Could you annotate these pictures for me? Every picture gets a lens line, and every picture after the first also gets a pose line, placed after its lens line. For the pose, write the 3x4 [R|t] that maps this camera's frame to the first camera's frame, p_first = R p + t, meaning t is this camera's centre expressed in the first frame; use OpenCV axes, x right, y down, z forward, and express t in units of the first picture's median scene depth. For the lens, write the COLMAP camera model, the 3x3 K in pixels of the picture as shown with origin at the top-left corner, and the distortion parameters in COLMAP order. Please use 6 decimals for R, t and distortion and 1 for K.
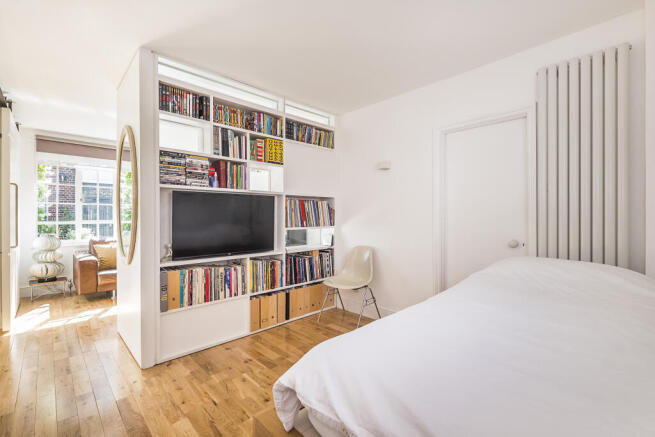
lens RADIAL K [[292.7, 0, 326.0], [0, 292.7, 215.9], [0, 0, 1]] dist [0.002500, -0.000339]
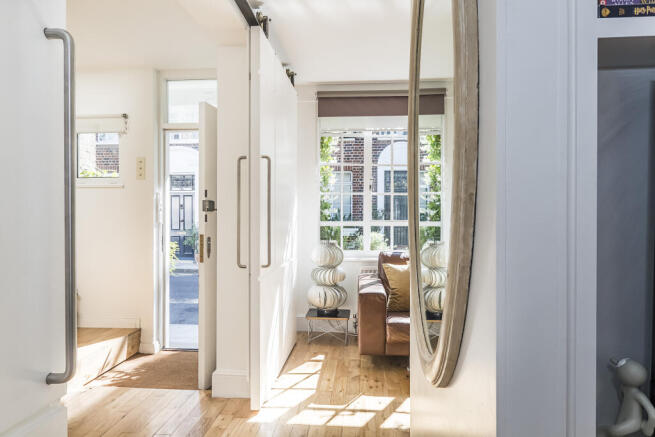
lens RADIAL K [[422.0, 0, 325.2], [0, 422.0, 218.2], [0, 0, 1]] dist [-0.003377, -0.000475]
pose [[0.660988, 0.007232, -0.750362, -0.251366], [-0.001706, 0.999965, 0.008134, 0.004094], [0.750395, -0.004096, 0.660977, 0.373451]]
